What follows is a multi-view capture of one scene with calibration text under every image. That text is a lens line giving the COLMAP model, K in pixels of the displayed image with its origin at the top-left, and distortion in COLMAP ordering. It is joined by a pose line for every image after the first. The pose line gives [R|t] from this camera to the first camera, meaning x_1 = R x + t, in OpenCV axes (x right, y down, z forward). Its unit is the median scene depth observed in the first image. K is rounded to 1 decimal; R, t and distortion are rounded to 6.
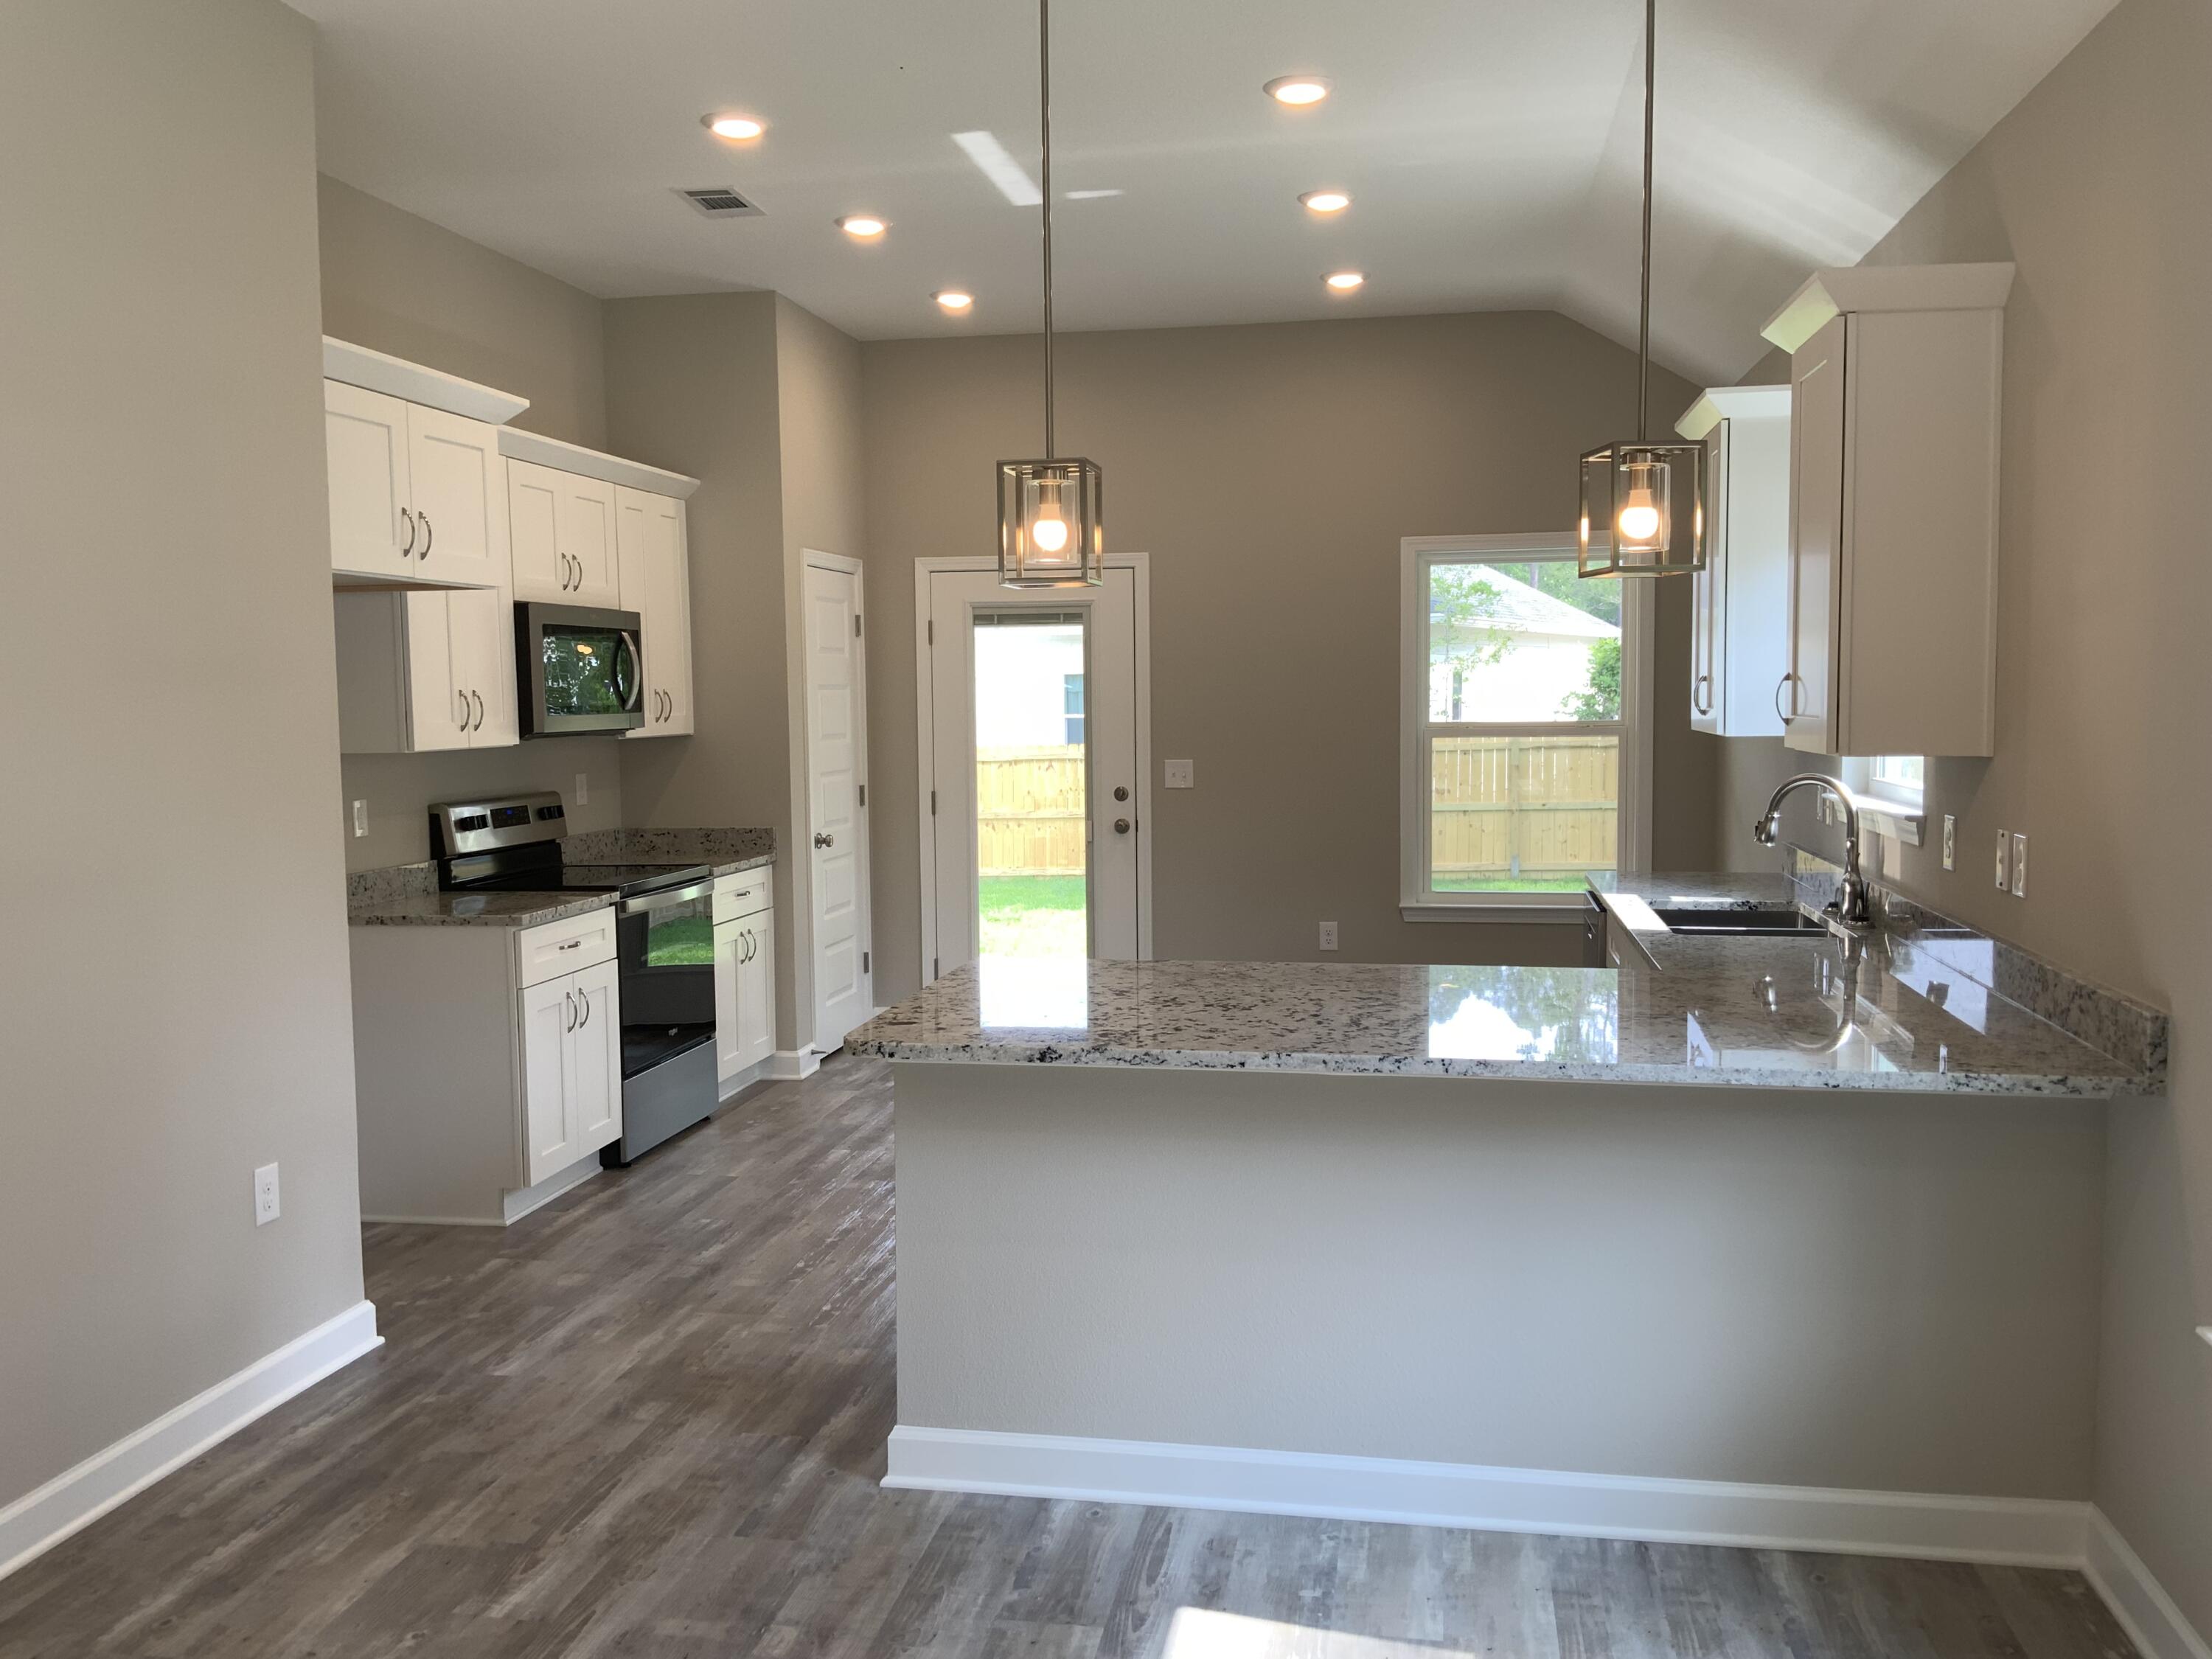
lens RADIAL K [[1905.3, 0, 1106.0], [0, 1905.3, 829.5], [0, 0, 1]] dist [0.082381, 0.002277]
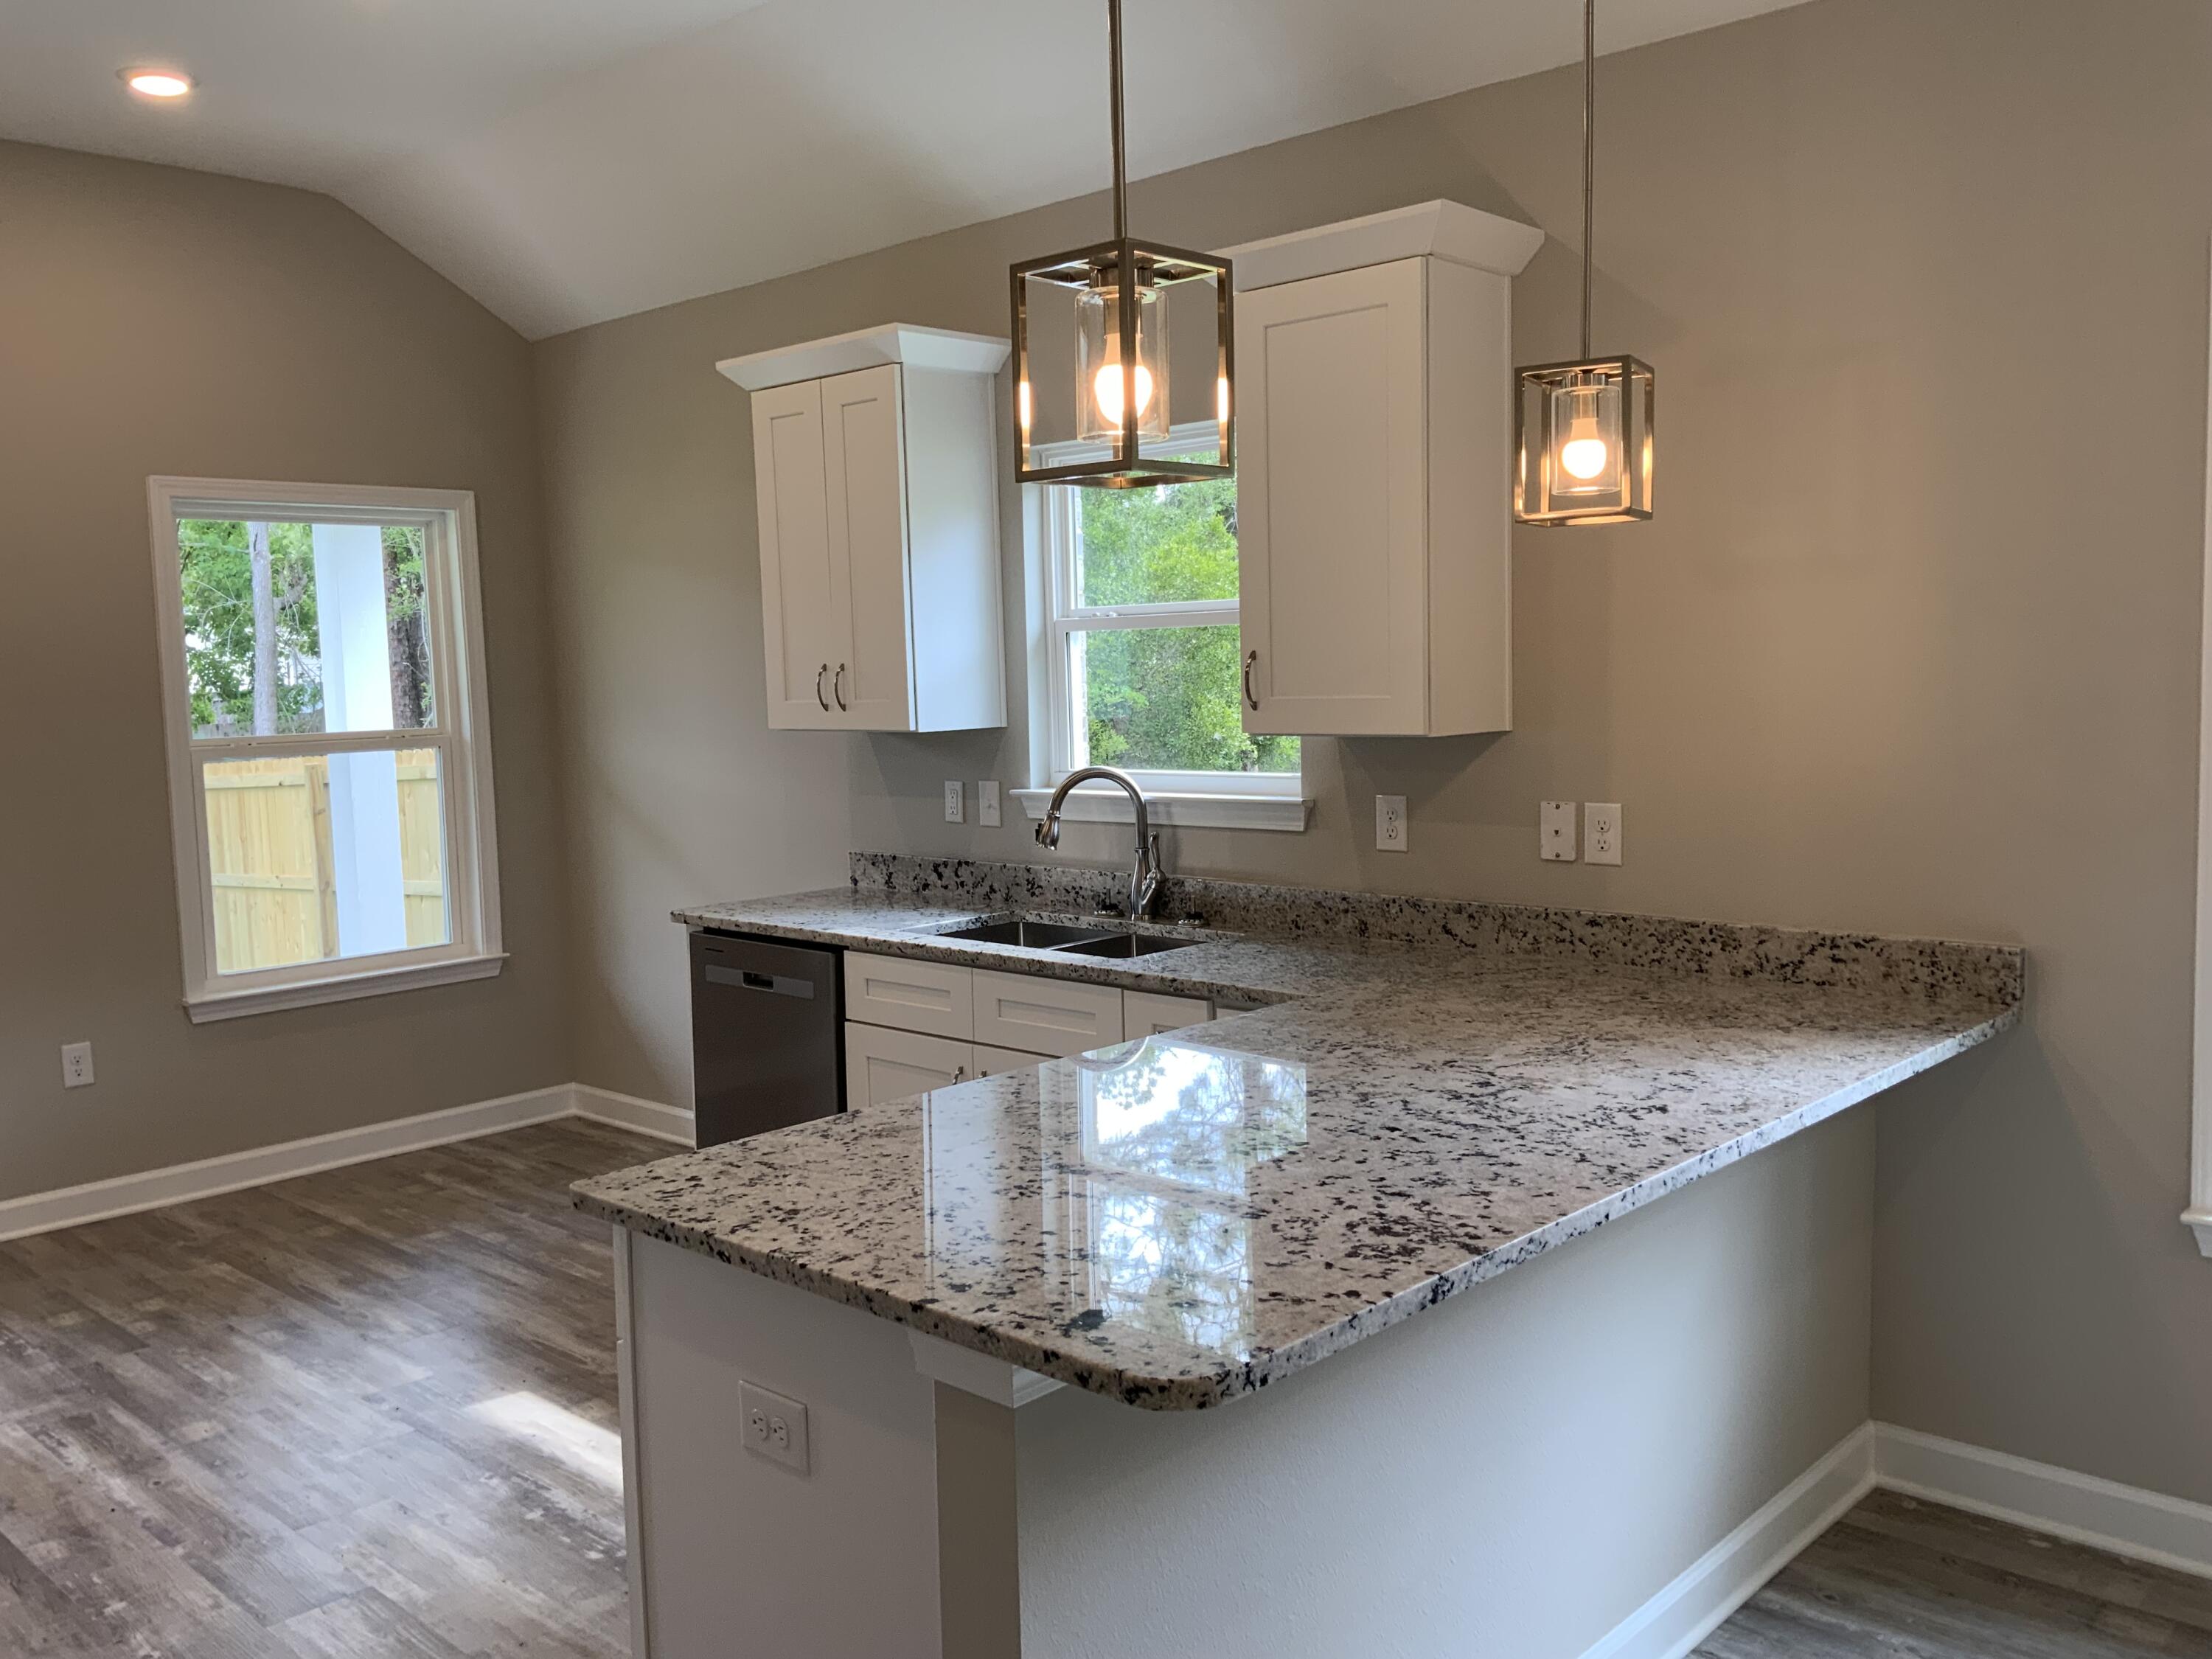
lens RADIAL K [[1905.3, 0, 1106.0], [0, 1905.3, 829.5], [0, 0, 1]] dist [0.082381, 0.002277]
pose [[0.527987, -0.083885, 0.845099, -0.624314], [0.077747, 0.995705, 0.050261, -0.077070], [-0.845686, 0.039167, 0.532242, 0.772004]]
